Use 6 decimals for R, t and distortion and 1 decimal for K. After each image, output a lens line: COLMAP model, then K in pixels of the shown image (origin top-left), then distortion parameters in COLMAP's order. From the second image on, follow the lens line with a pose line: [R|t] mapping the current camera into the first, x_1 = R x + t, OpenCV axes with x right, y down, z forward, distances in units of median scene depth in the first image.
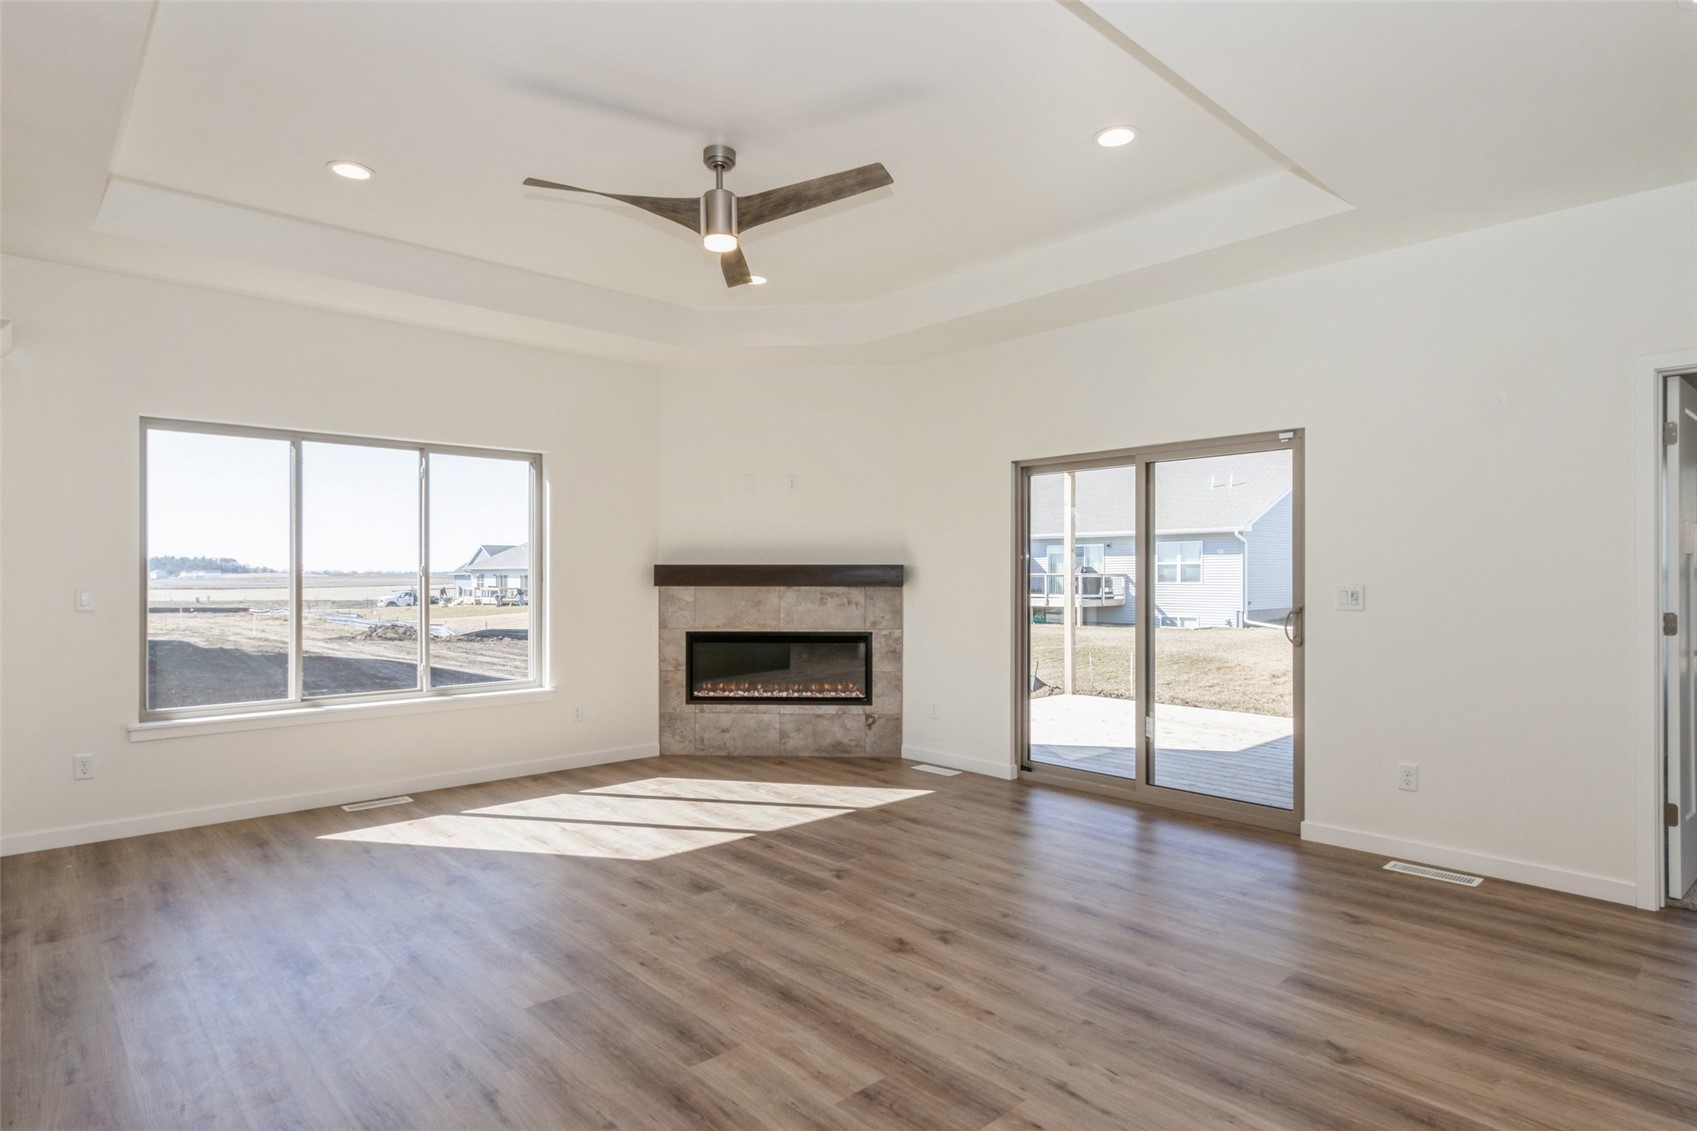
lens RADIAL K [[919.1, 0, 848.5], [0, 919.1, 565.5], [0, 0, 1]] dist [-0.000309, -0.000005]
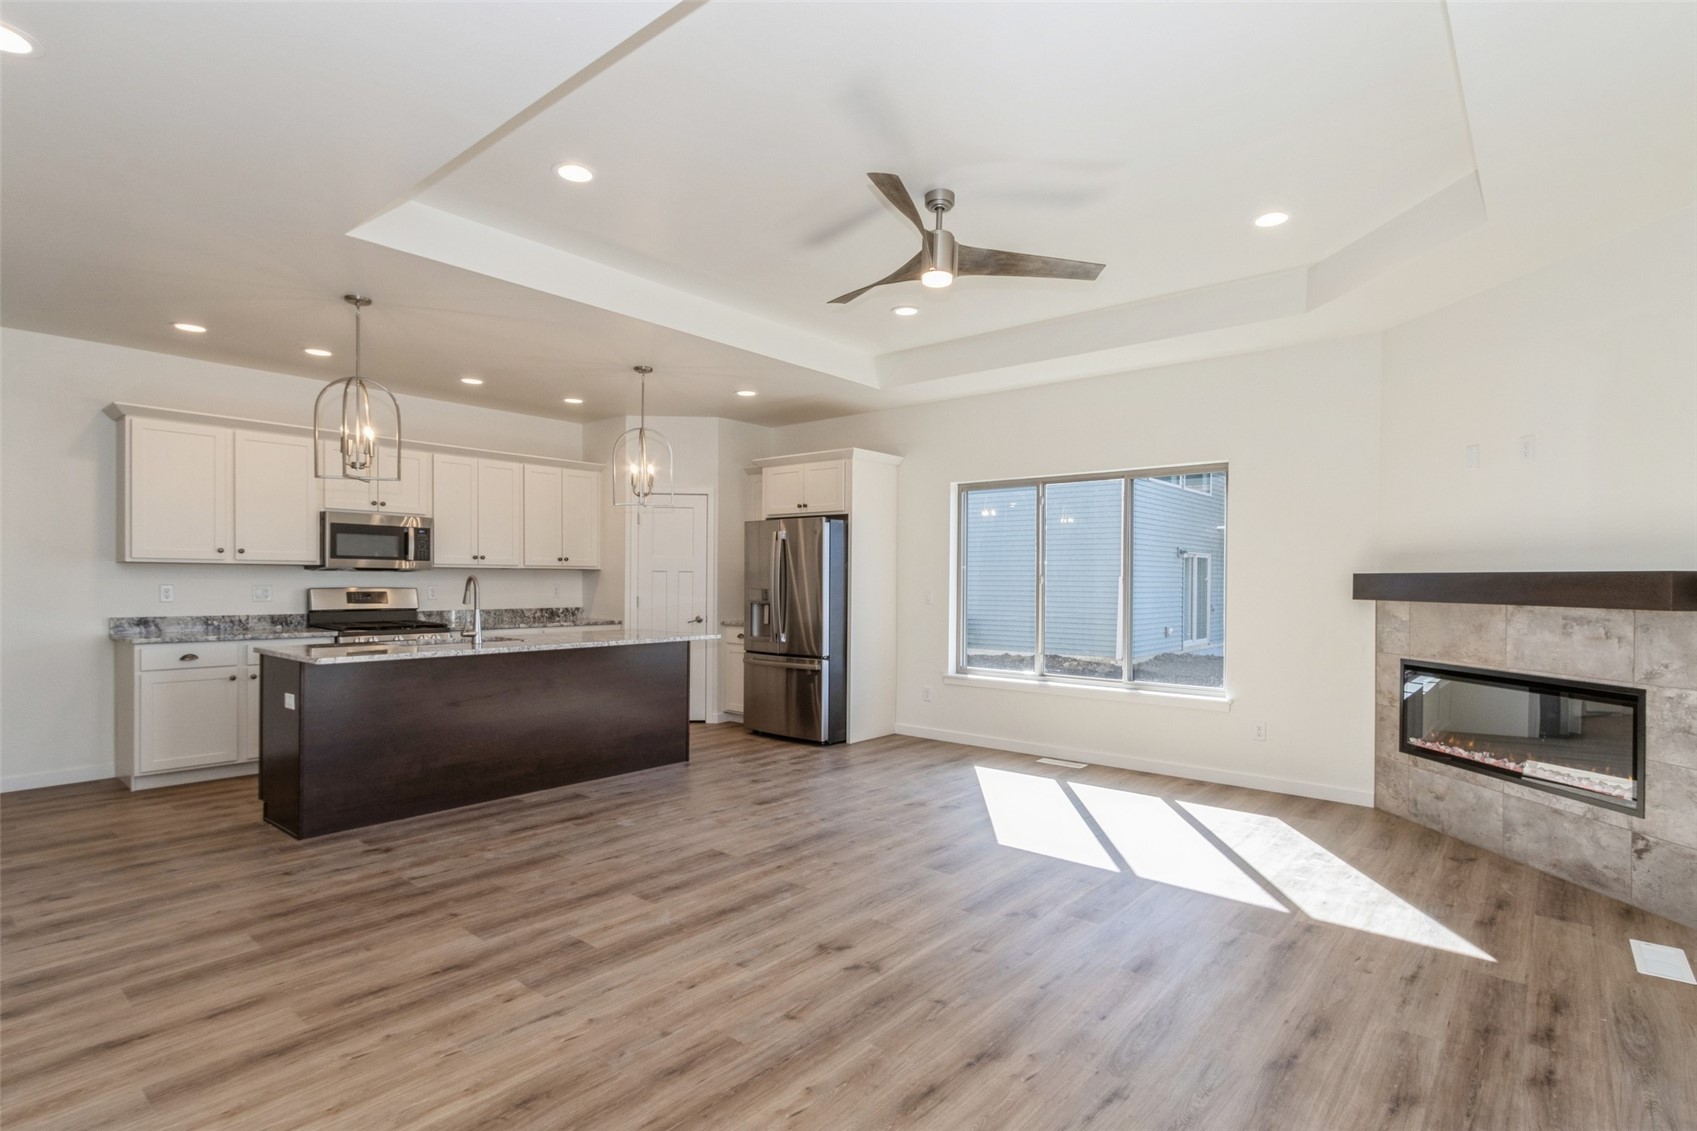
lens RADIAL K [[840.7, 0, 829.2], [0, 840.7, 582.6], [0, 0, 1]] dist [0.000594, -0.000678]
pose [[0.112854, 0.004902, -0.993599, 0.606705], [0.002710, 0.999983, 0.005241, 0.002609], [0.993608, -0.003284, 0.112839, 0.552043]]
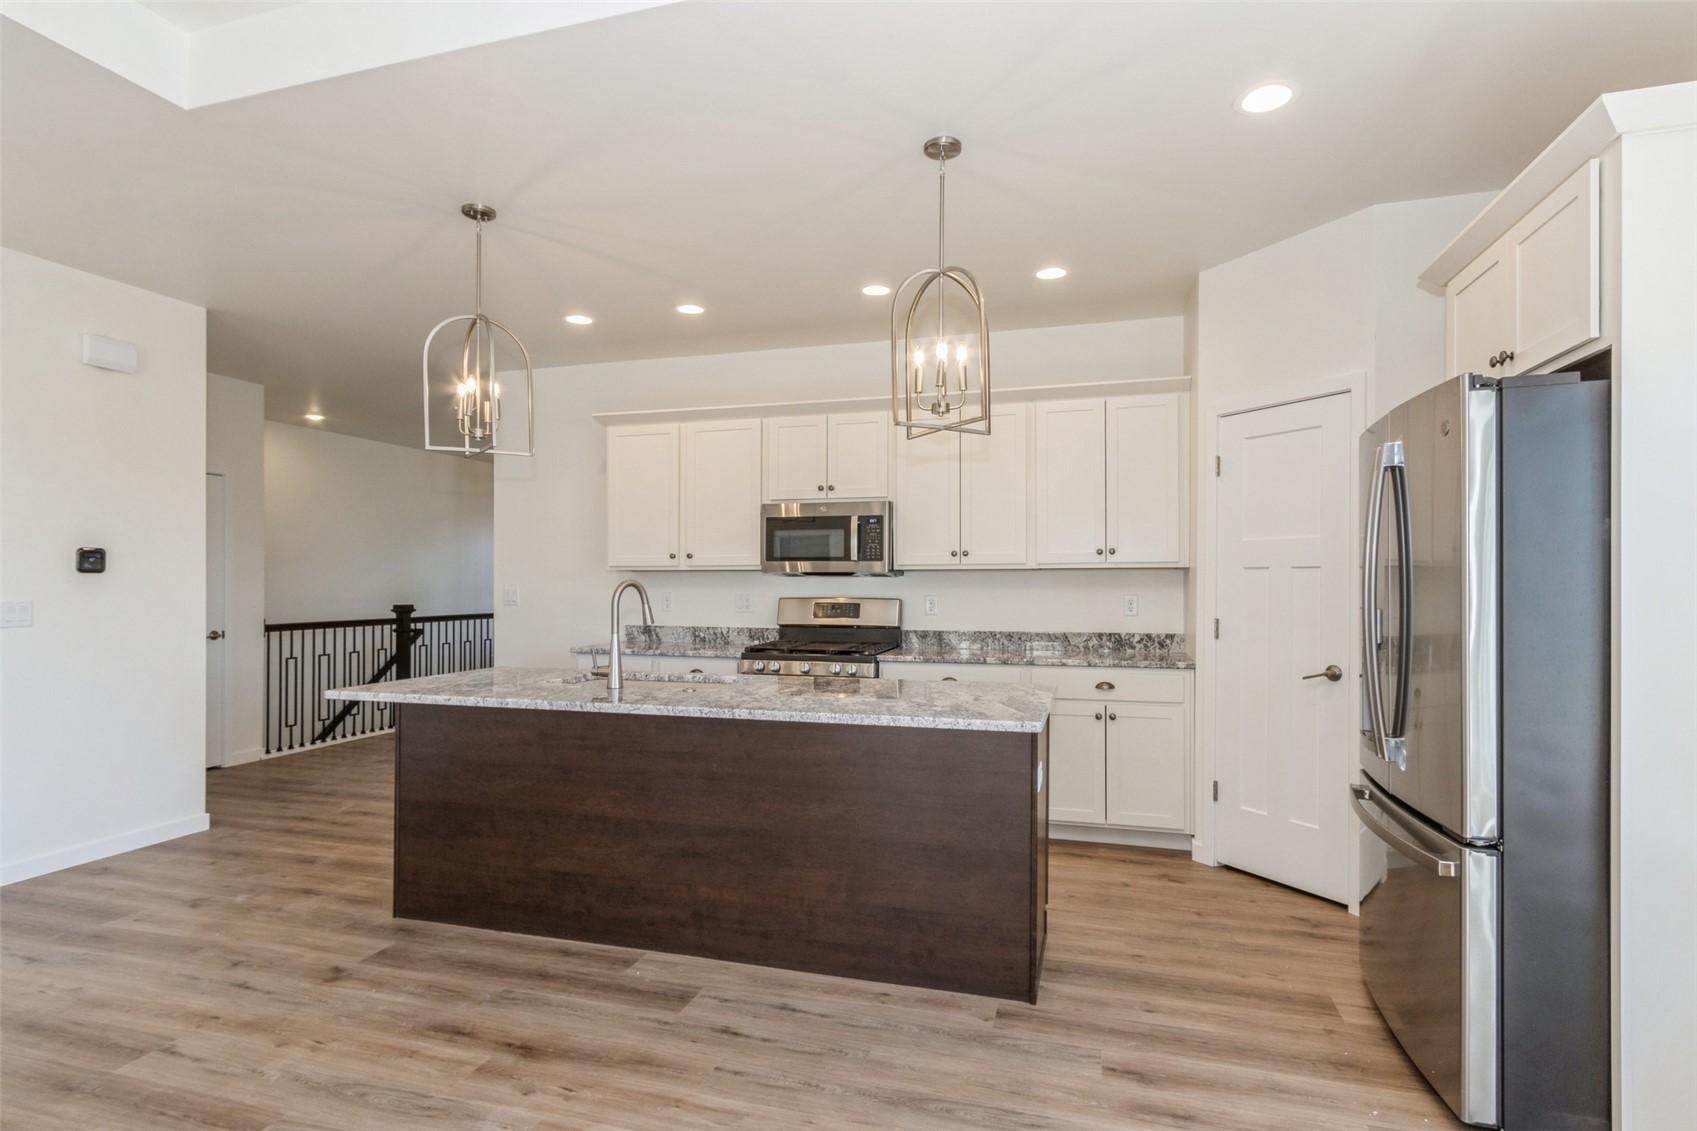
lens RADIAL K [[860.6, 0, 848.3], [0, 860.6, 582.8], [0, 0, 1]] dist [0.000531, -0.000295]
pose [[-0.858214, 0.000666, -0.513291, -0.208833], [0.006045, 0.999943, -0.008811, 0.006551], [0.513256, -0.010664, -0.858169, 0.876526]]
